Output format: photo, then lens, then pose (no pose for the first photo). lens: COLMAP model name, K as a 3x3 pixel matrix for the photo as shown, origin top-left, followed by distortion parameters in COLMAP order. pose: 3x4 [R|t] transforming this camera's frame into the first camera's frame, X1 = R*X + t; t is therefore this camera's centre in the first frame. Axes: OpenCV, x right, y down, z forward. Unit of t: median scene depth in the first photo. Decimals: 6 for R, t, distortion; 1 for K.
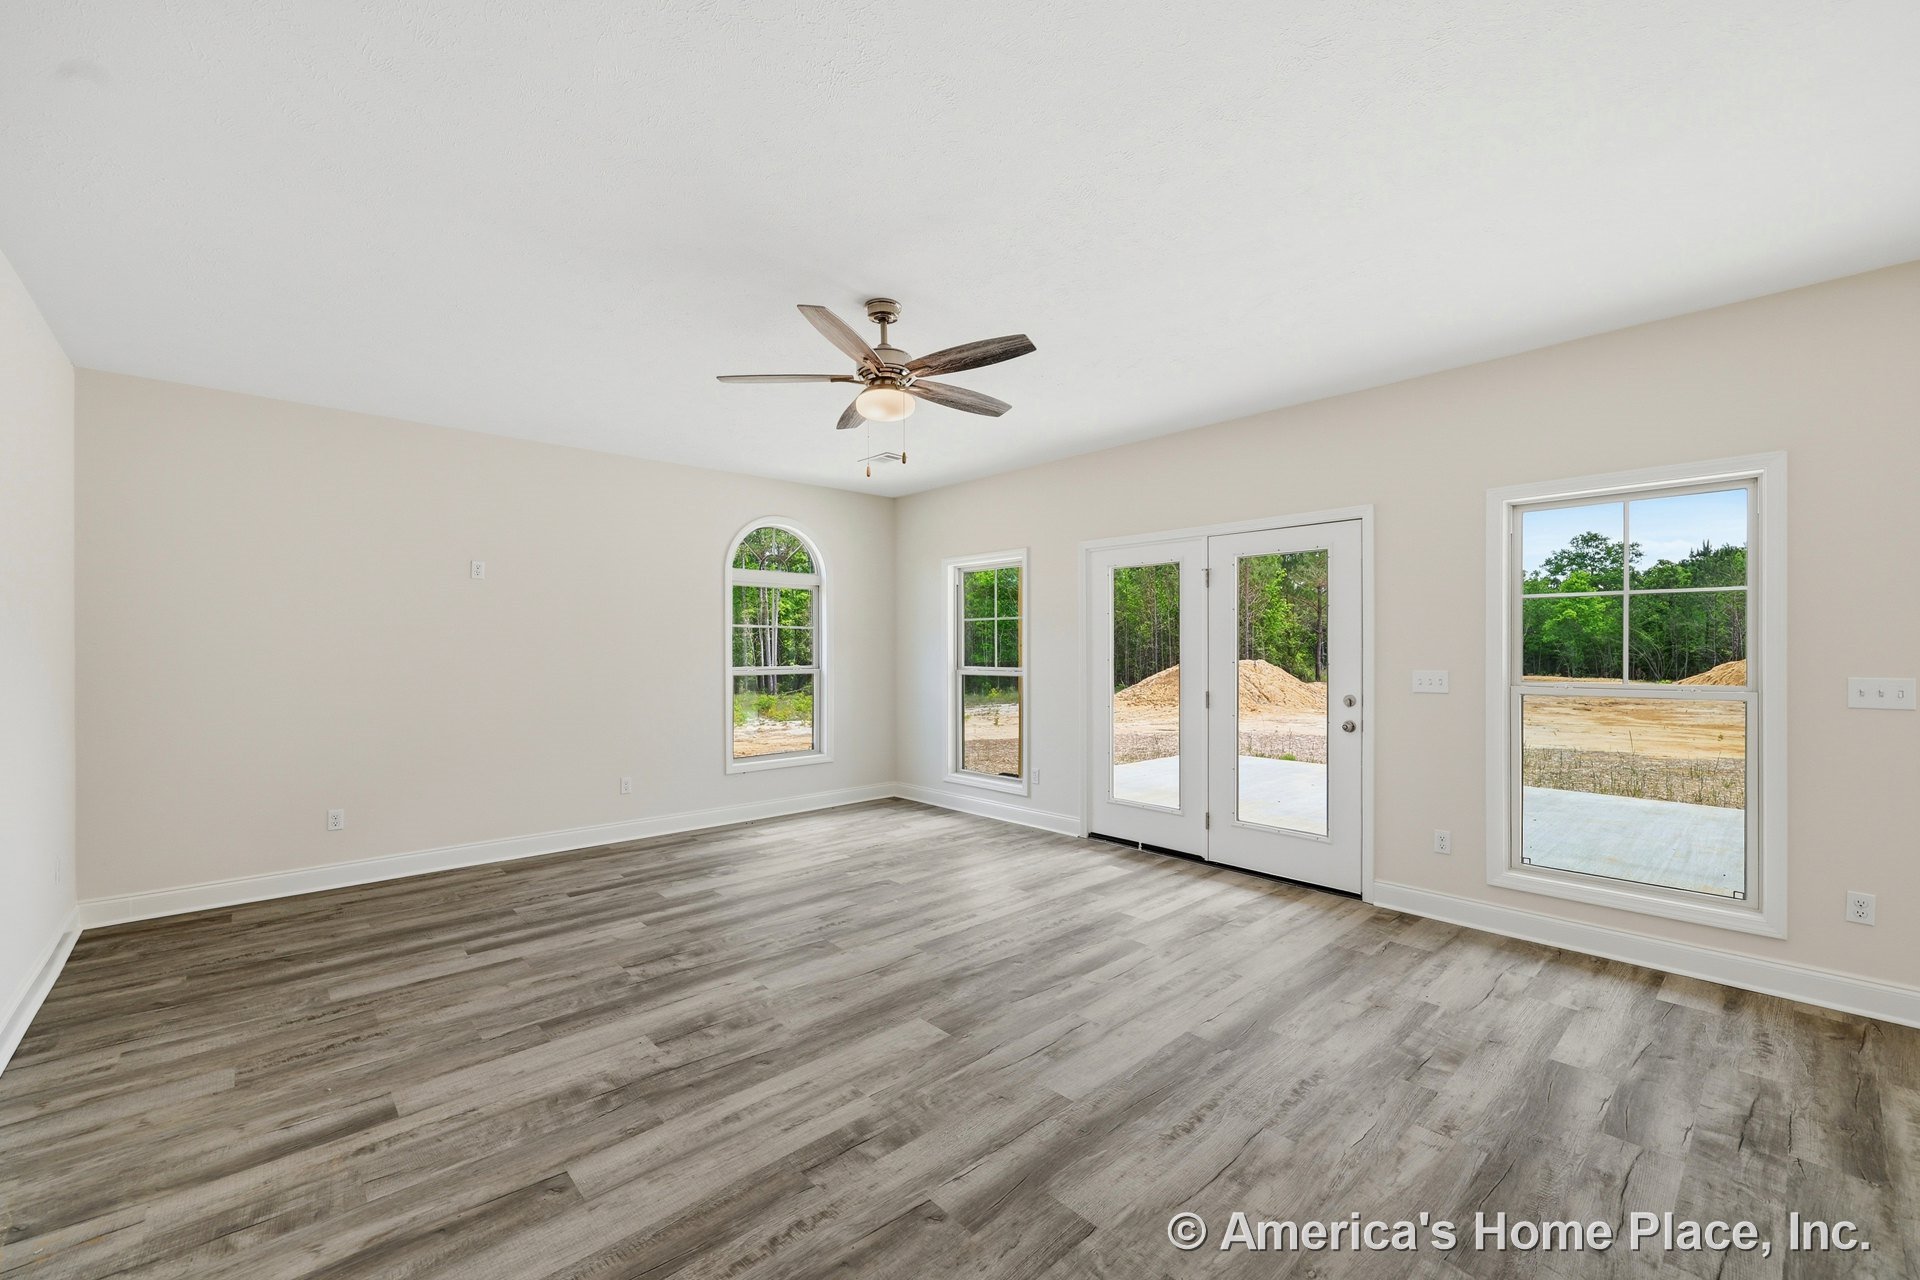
lens RADIAL K [[774.3, 0, 955.7], [0, 774.3, 660.4], [0, 0, 1]] dist [-0.000020, -0.000485]
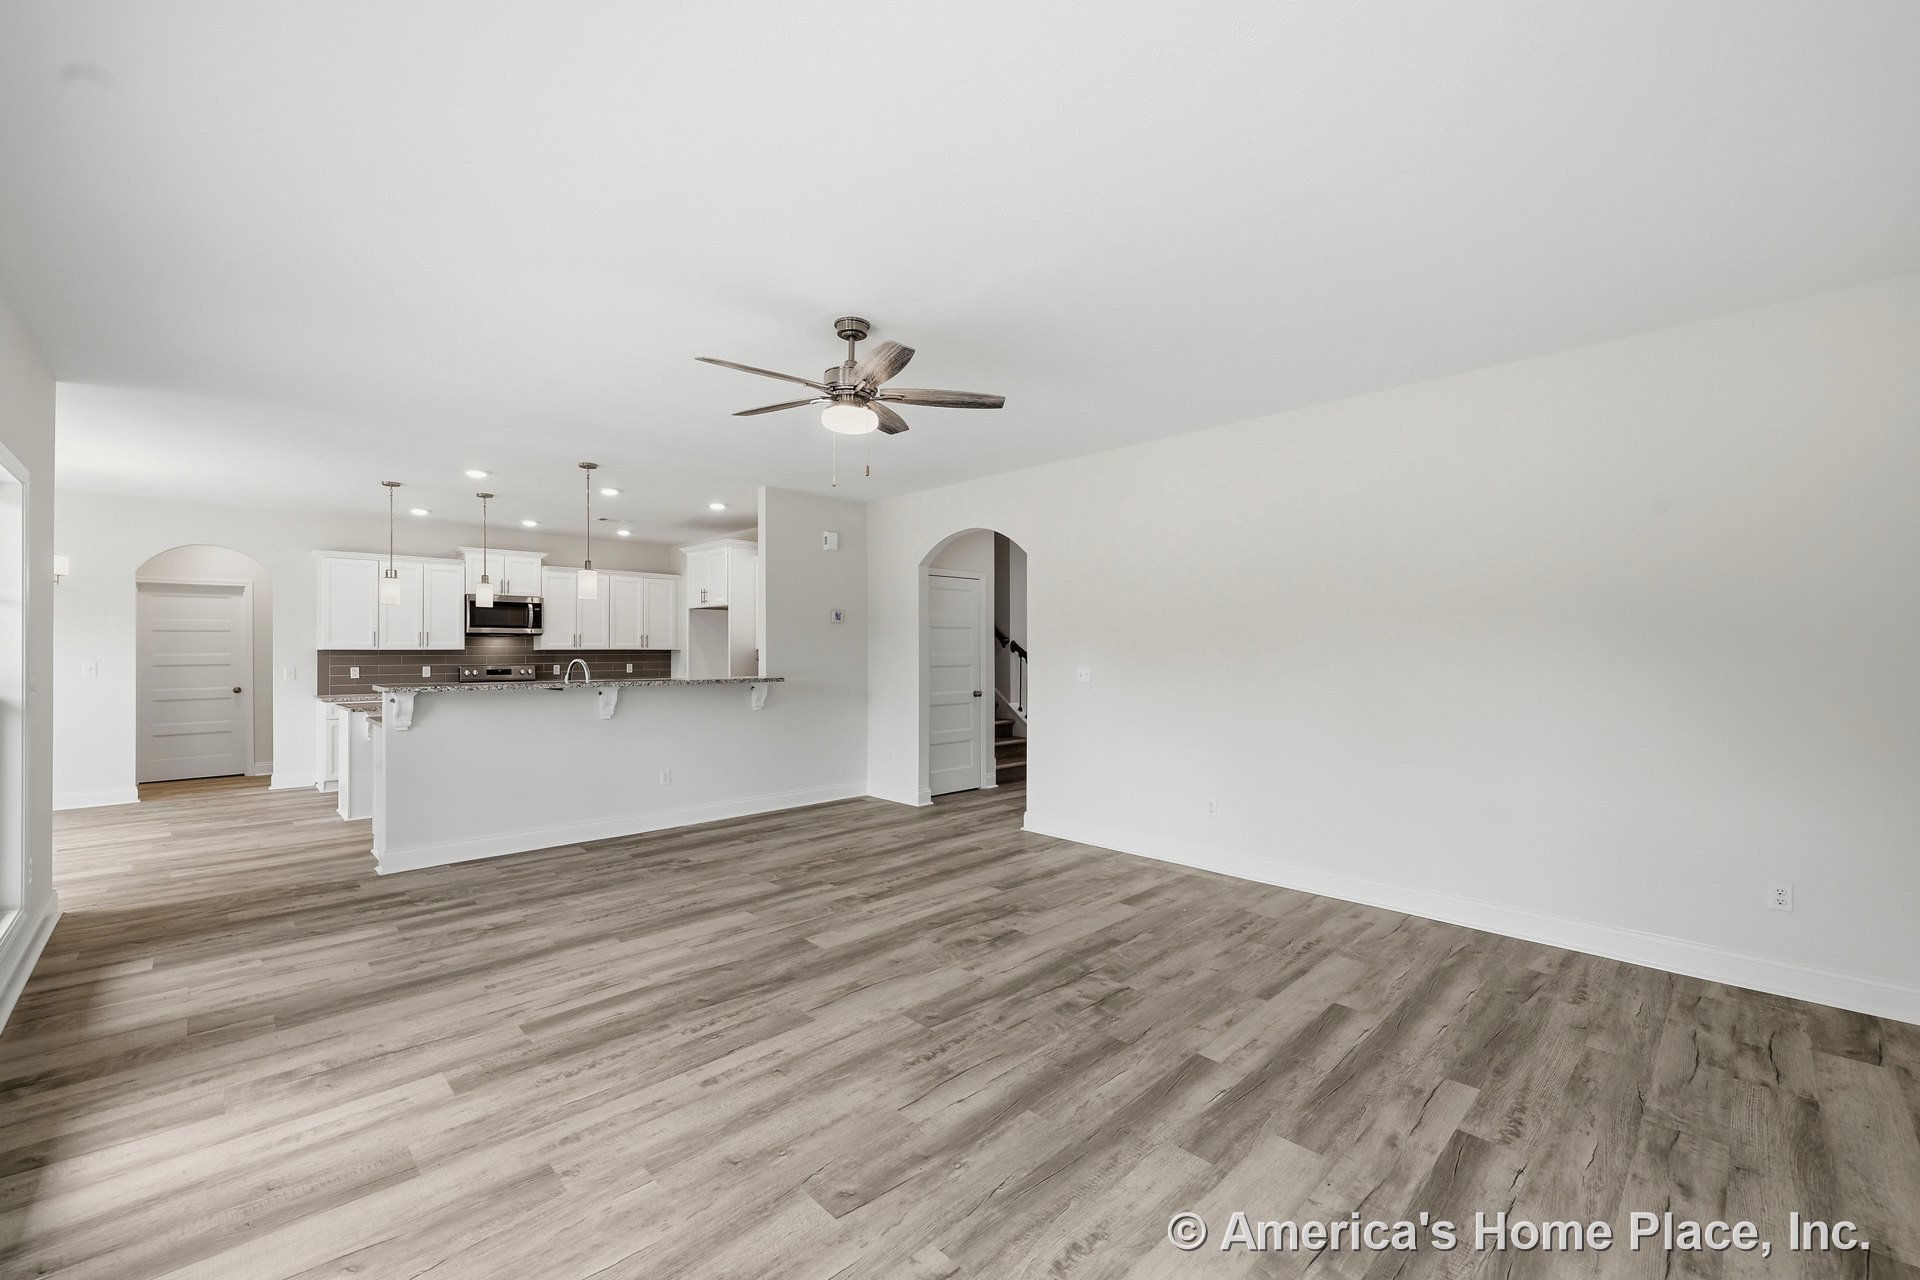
lens RADIAL K [[775.8, 0, 959.0], [0, 775.8, 648.4], [0, 0, 1]] dist [0.001725, 0.000300]
pose [[-0.999358, 0.002369, -0.035755, -0.176411], [0.001794, 0.999869, 0.016111, -0.030821], [0.035788, 0.016037, -0.999231, 1.813774]]
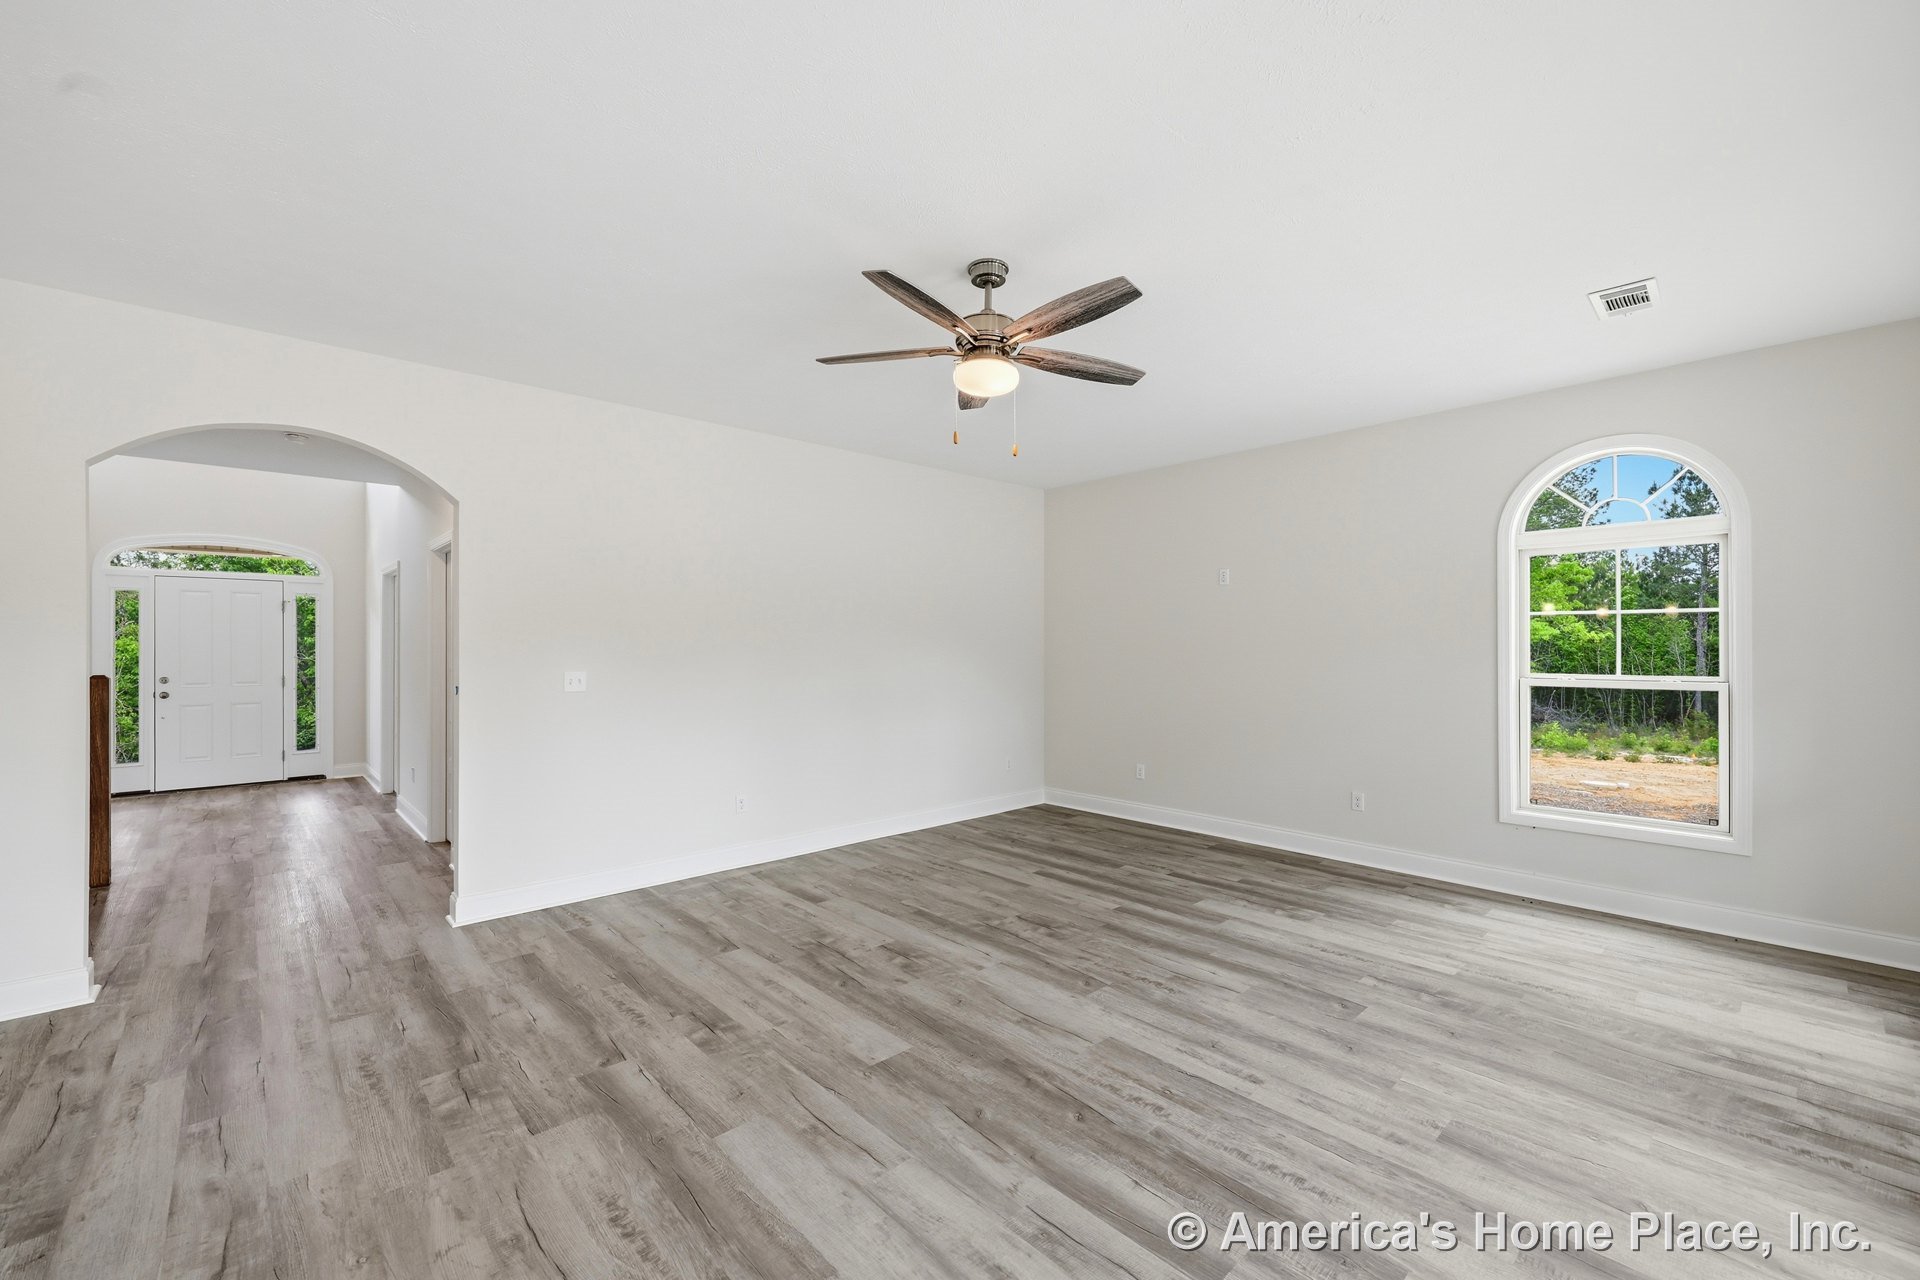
lens RADIAL K [[777.9, 0, 963.6], [0, 777.9, 643.4], [0, 0, 1]] dist [-0.001938, -0.000021]
pose [[0.010582, -0.002584, -0.999941, 0.713645], [-0.014871, 0.999886, -0.002741, -0.014313], [0.999833, 0.014899, 0.010542, 0.845351]]
